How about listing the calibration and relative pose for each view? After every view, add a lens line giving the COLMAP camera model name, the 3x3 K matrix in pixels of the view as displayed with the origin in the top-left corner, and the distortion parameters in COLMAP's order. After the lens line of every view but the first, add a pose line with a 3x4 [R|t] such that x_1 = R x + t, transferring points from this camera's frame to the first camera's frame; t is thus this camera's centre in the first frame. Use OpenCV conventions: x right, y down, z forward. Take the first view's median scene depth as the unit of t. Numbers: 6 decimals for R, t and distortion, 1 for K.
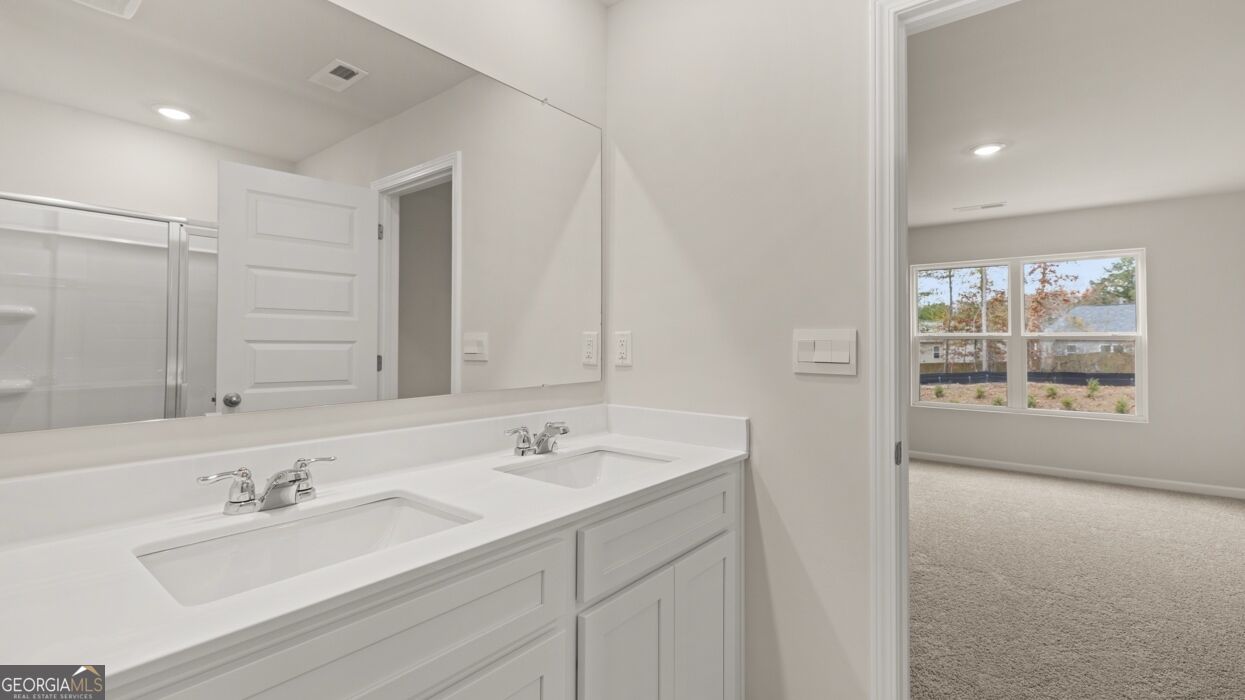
lens RADIAL K [[547.4, 0, 613.5], [0, 547.4, 332.8], [0, 0, 1]] dist [0.000220, -0.000023]
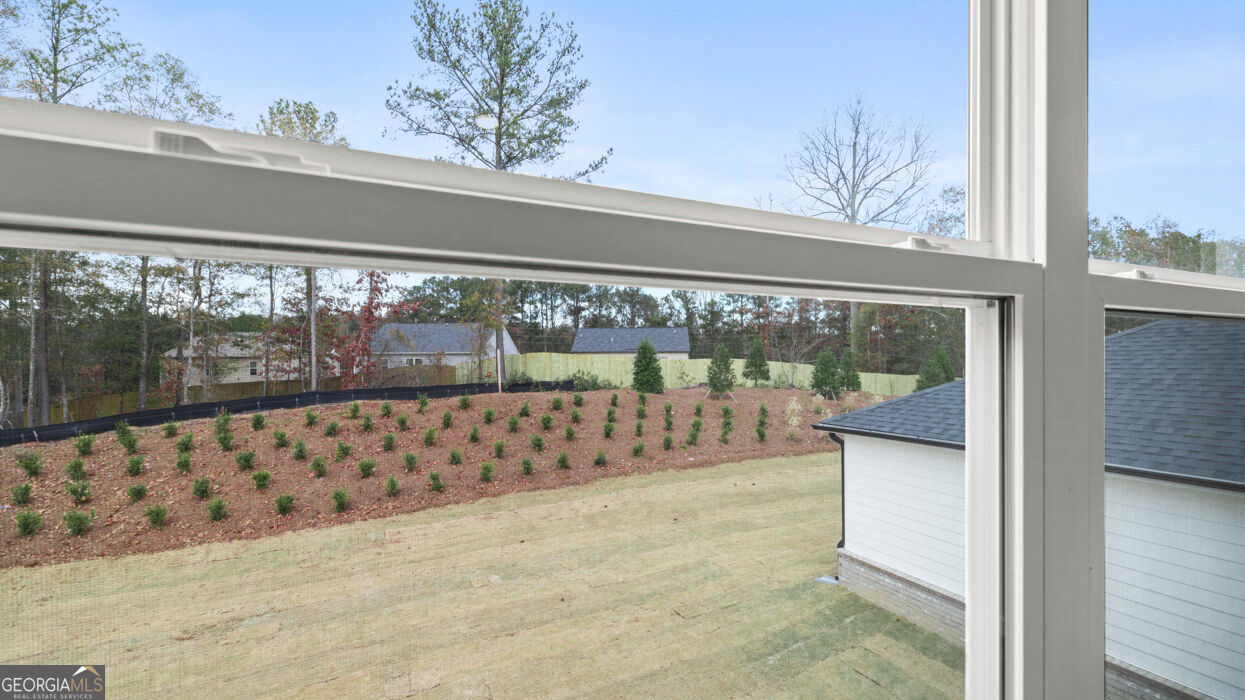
lens RADIAL K [[544.0, 0, 628.5], [0, 544.0, 360.4], [0, 0, 1]] dist [-0.001876, -0.000227]
pose [[0.420148, -0.011572, 0.907382, 0.107215], [-0.009981, 0.999799, 0.017372, 0.004096], [-0.907401, -0.016355, 0.419949, 0.183248]]
